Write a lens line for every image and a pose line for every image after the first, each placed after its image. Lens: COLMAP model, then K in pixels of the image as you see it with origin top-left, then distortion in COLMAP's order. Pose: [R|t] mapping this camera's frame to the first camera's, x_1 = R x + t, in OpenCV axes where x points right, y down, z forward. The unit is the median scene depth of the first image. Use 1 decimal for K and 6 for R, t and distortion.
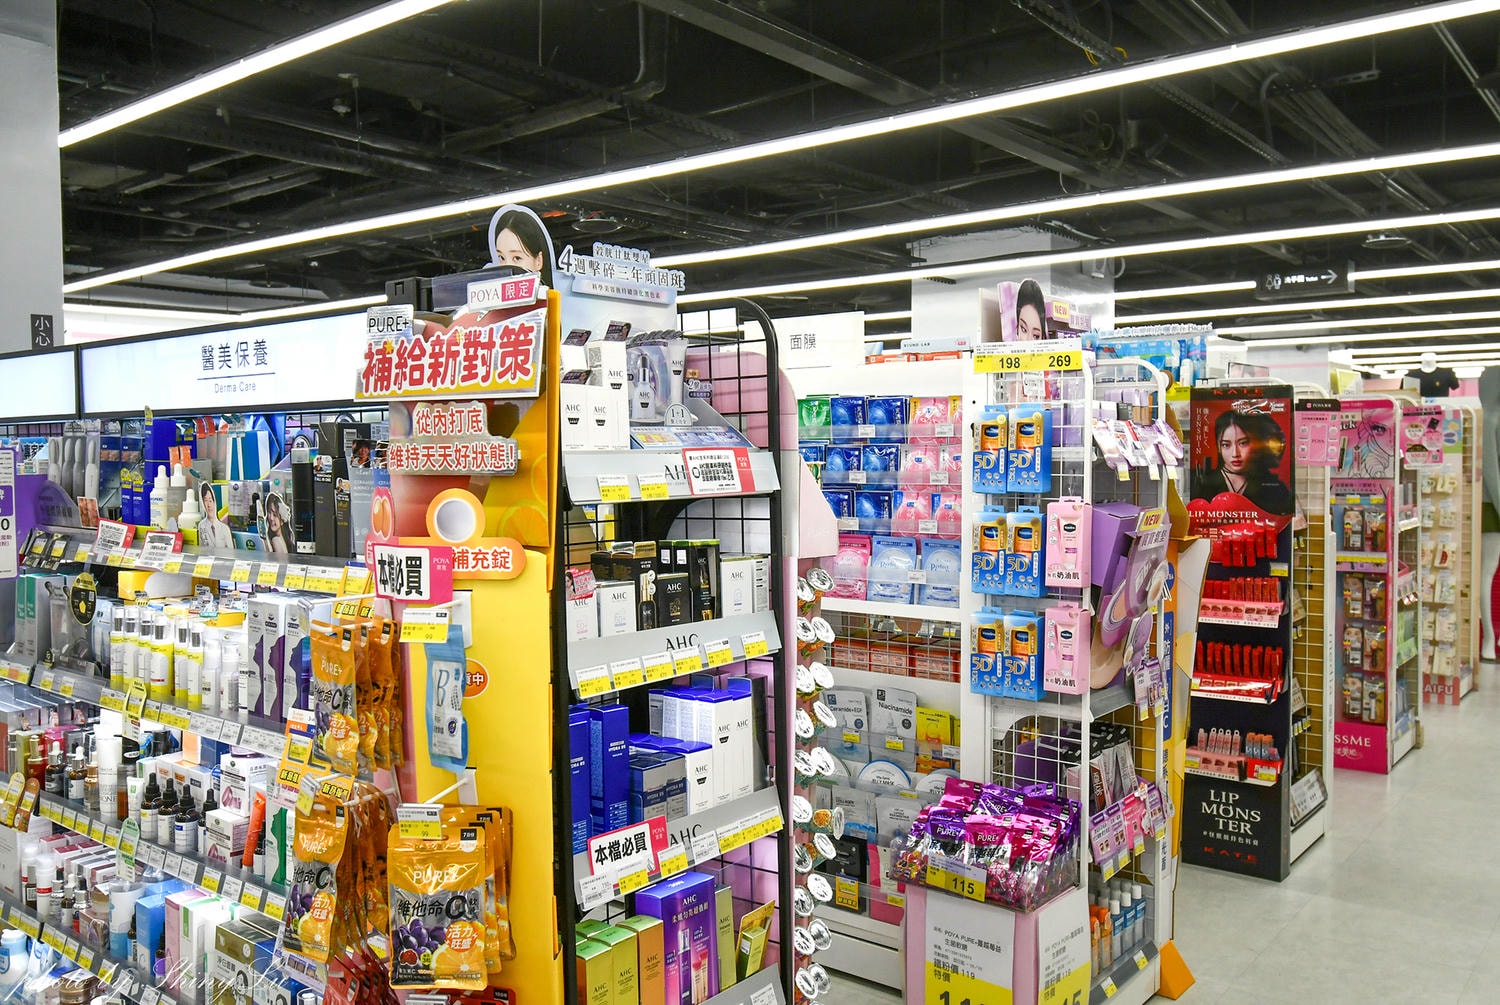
lens RADIAL K [[1226.4, 0, 751.2], [0, 1226.4, 501.2], [0, 0, 1]] dist [0.002826, 0.000841]
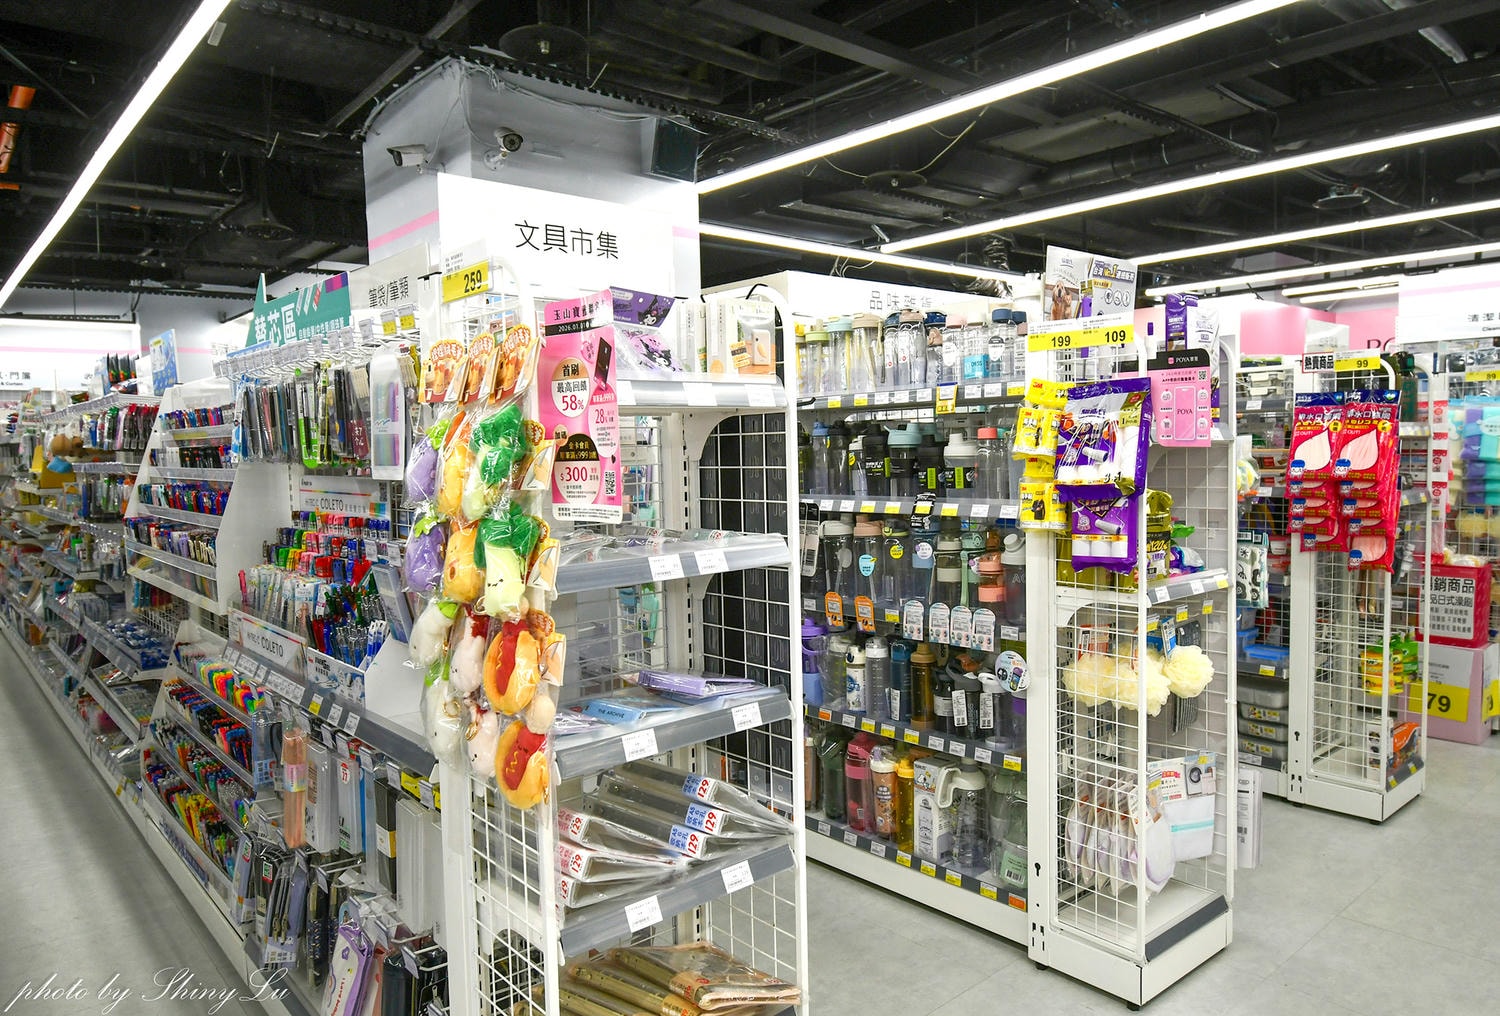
lens RADIAL K [[997.7, 0, 748.1], [0, 997.7, 510.9], [0, 0, 1]] dist [-0.000316, -0.000256]
pose [[0.982603, -0.013376, -0.185235, 0.324138], [0.020345, 0.999153, 0.035773, -0.018842], [0.184600, -0.038919, 0.982043, 0.406781]]
